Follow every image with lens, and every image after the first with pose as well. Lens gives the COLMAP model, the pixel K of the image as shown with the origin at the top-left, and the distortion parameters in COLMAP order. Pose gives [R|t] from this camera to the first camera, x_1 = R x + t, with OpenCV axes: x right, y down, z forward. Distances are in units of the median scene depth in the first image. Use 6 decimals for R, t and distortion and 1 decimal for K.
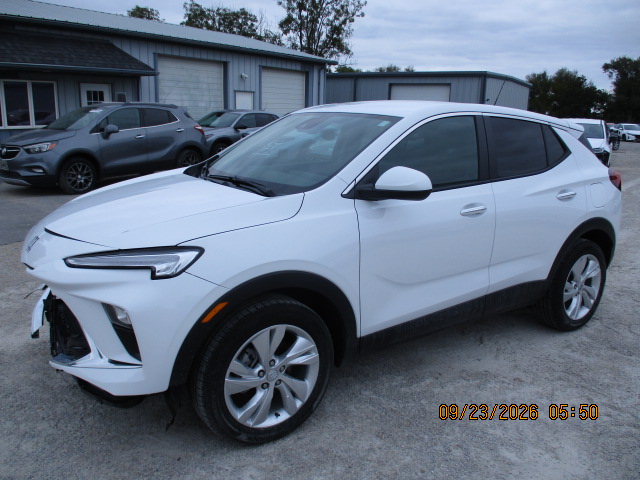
lens RADIAL K [[543.5, 0, 322.2], [0, 543.5, 245.5], [0, 0, 1]] dist [-0.043687, 0.009271]
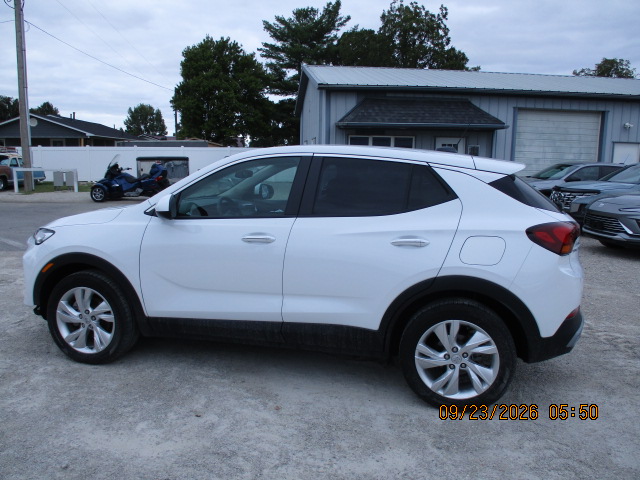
lens RADIAL K [[539.5, 0, 316.9], [0, 539.5, 256.9], [0, 0, 1]] dist [-0.047517, 0.013393]
pose [[0.663251, 0.127587, -0.737441, 0.200575], [-0.181941, 0.983288, 0.006485, -0.009791], [0.725945, 0.129870, 0.675380, 0.056634]]
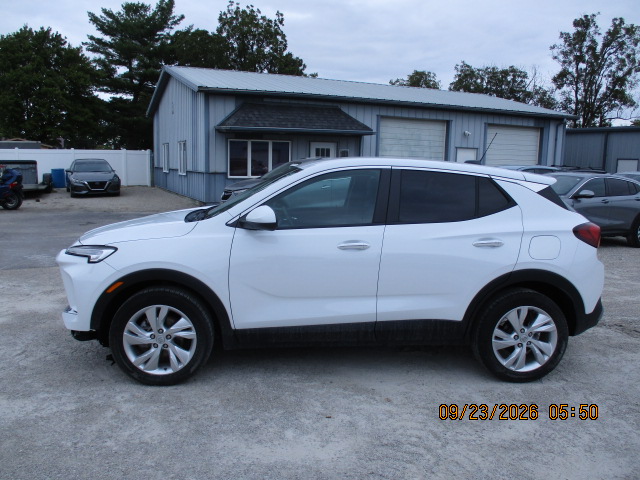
lens RADIAL K [[539.5, 0, 316.9], [0, 539.5, 256.9], [0, 0, 1]] dist [-0.047517, 0.013393]
pose [[0.868207, 0.085226, -0.488829, 0.134301], [-0.122440, 0.991473, -0.044604, 0.003643], [0.480859, 0.098578, 0.871239, -0.014331]]
